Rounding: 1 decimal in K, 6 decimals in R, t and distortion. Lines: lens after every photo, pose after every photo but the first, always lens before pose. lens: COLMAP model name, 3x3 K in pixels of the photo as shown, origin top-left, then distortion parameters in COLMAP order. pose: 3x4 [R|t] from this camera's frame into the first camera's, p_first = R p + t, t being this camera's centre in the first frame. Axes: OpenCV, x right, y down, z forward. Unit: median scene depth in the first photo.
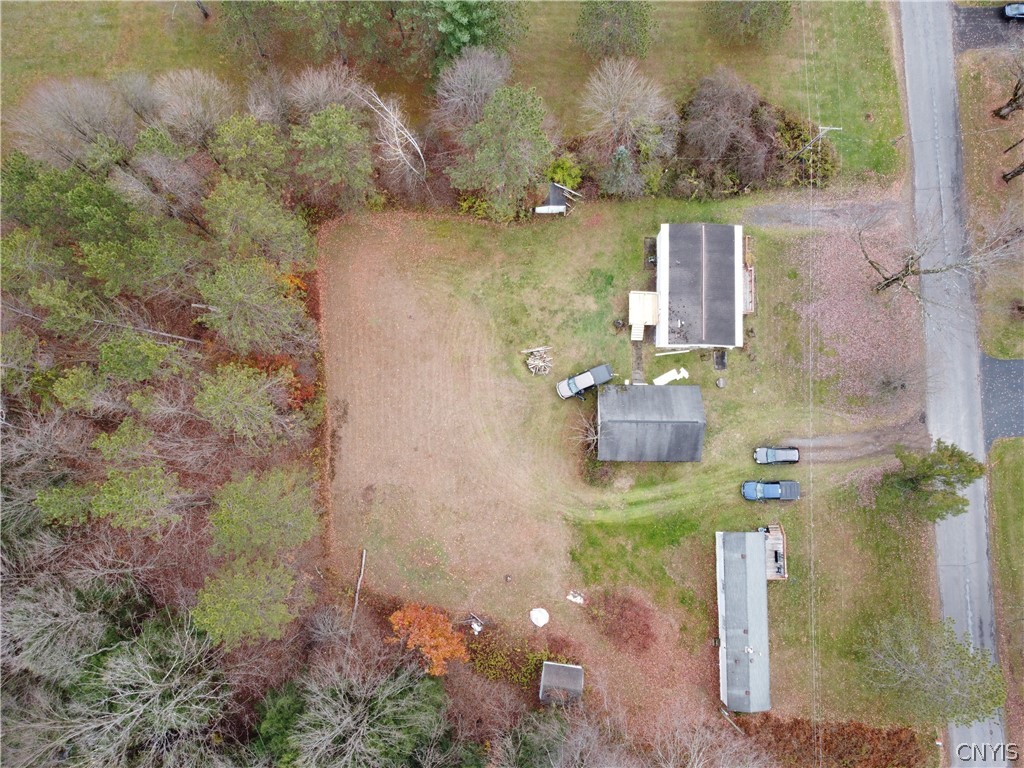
lens RADIAL K [[775.4, 0, 513.2], [0, 775.4, 392.2], [0, 0, 1]] dist [-0.001825, -0.007382]
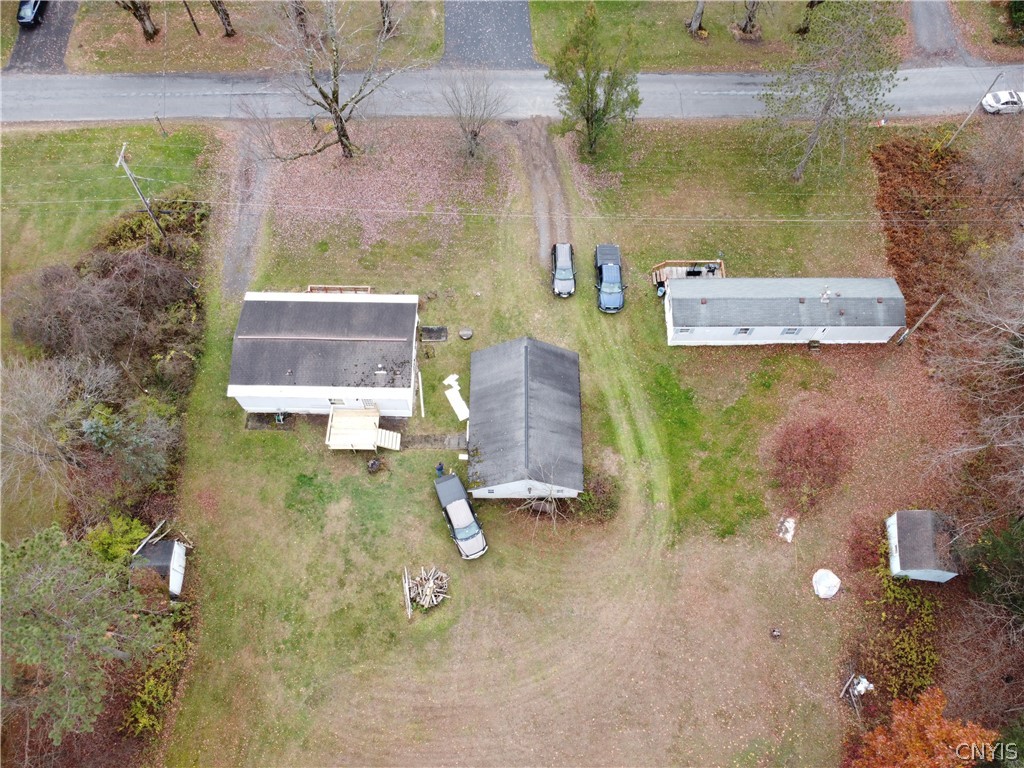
lens RADIAL K [[775.4, 0, 513.2], [0, 775.4, 392.2], [0, 0, 1]] dist [-0.001825, -0.007382]
pose [[-0.011343, -0.905816, 0.423519, -0.089653], [0.993708, 0.036985, 0.105716, -0.042796], [-0.111423, 0.422054, 0.899697, 0.367327]]
